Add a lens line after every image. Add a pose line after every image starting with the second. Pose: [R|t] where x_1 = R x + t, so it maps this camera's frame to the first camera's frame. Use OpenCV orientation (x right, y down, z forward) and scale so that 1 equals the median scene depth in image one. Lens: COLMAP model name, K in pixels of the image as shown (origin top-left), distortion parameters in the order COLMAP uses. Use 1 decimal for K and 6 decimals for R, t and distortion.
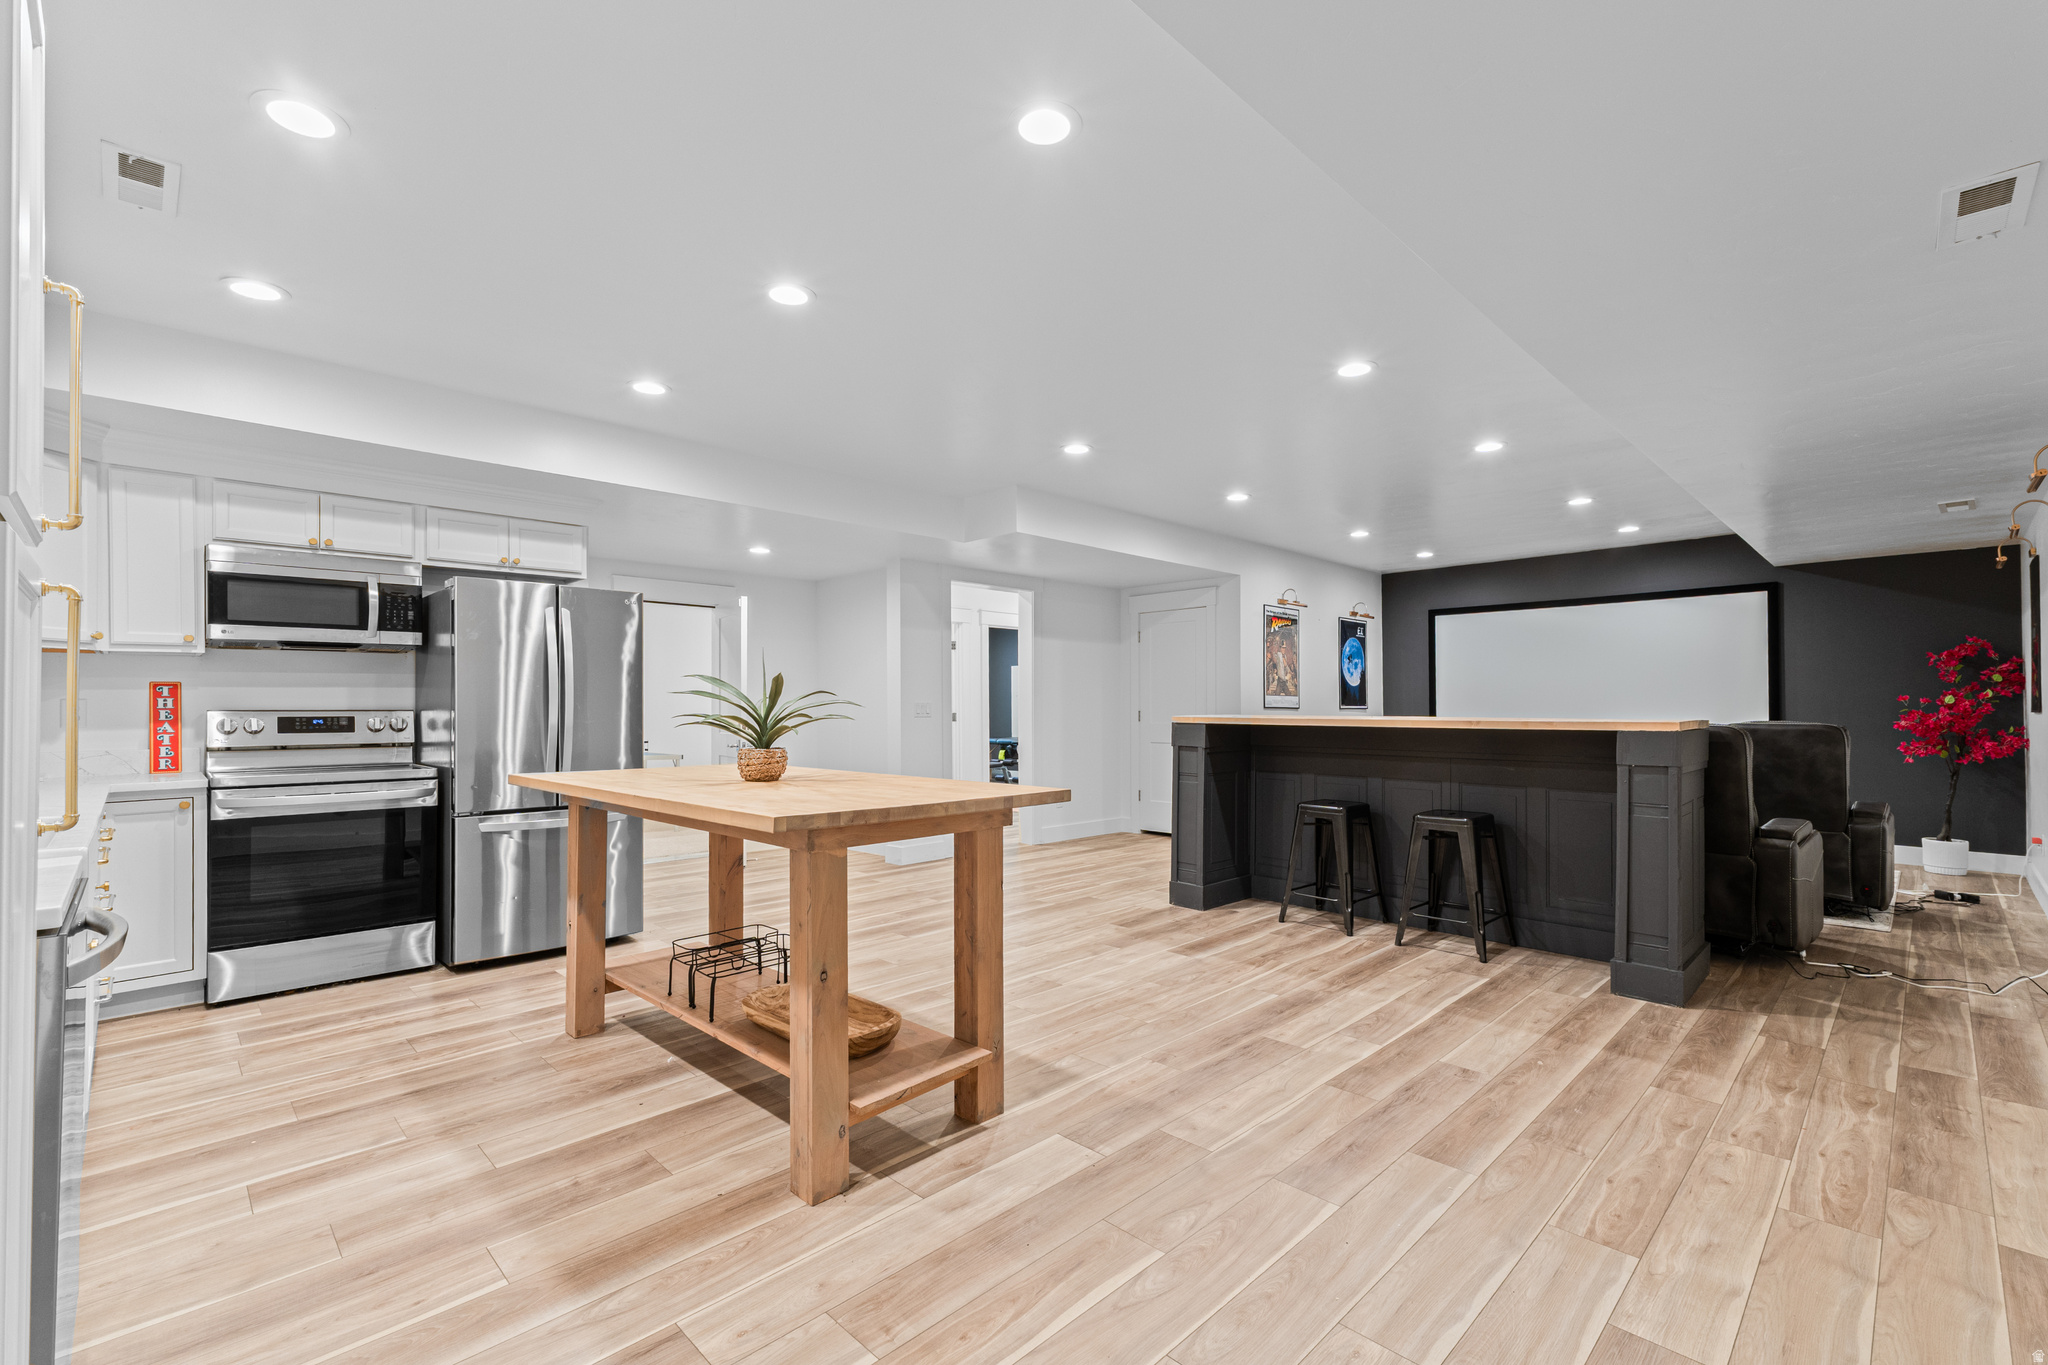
lens RADIAL K [[910.6, 0, 1024.0], [0, 910.6, 682.5], [0, 0, 1]] dist [-0.001852, -0.000343]
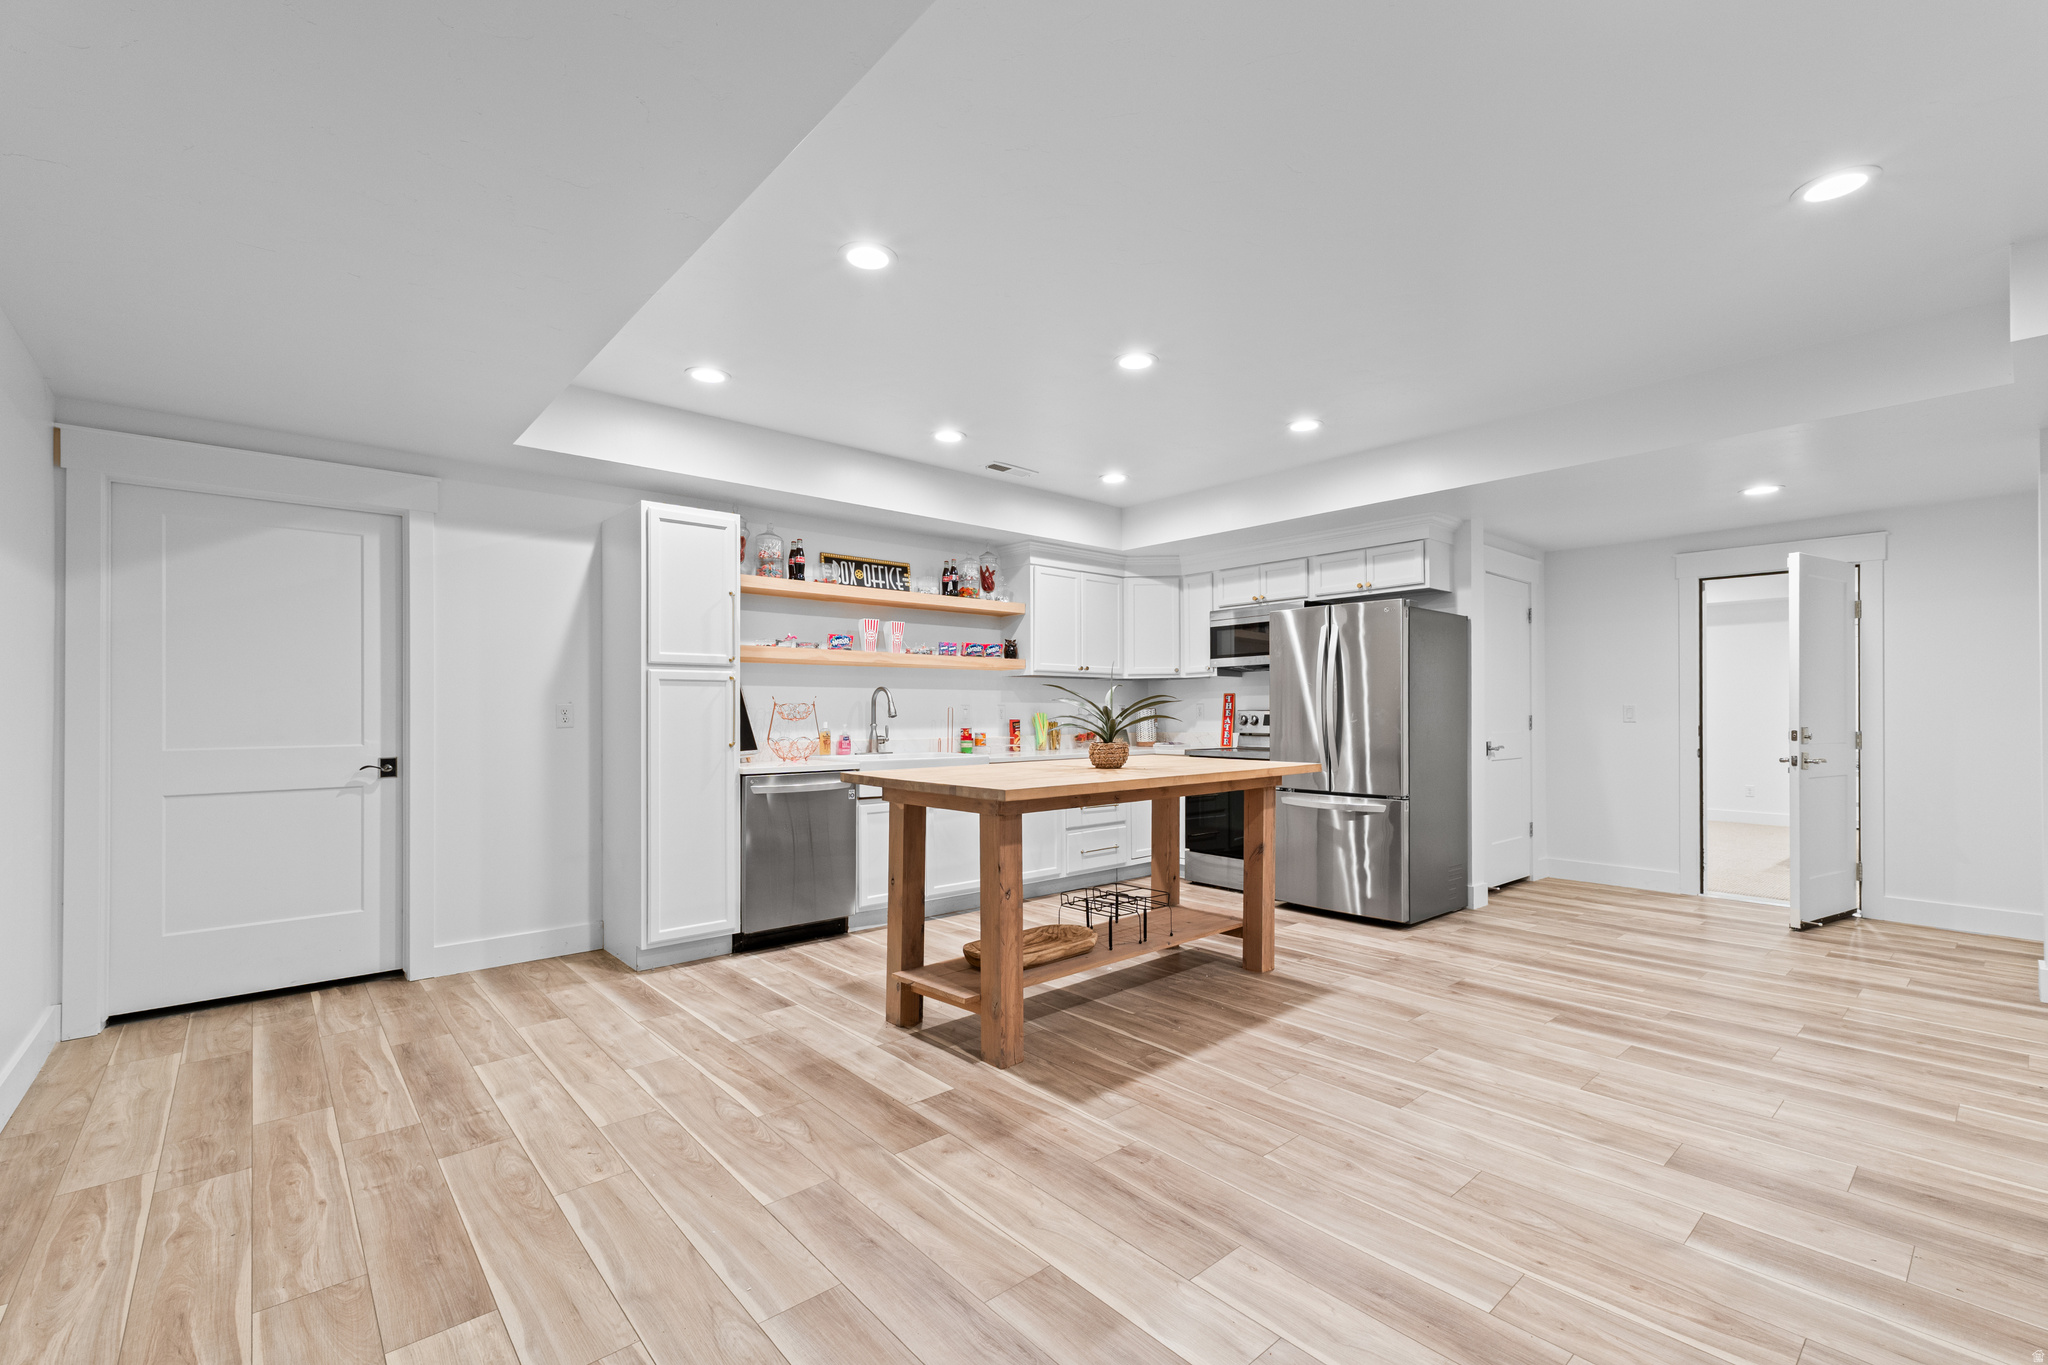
lens RADIAL K [[865.3, 0, 1027.3], [0, 865.3, 708.0], [0, 0, 1]] dist [0.001092, 0.000194]
pose [[-0.057845, 0.001921, -0.998324, 0.961425], [0.029484, 0.999565, 0.000215, 0.021638], [0.997890, -0.029422, -0.057876, 1.014252]]
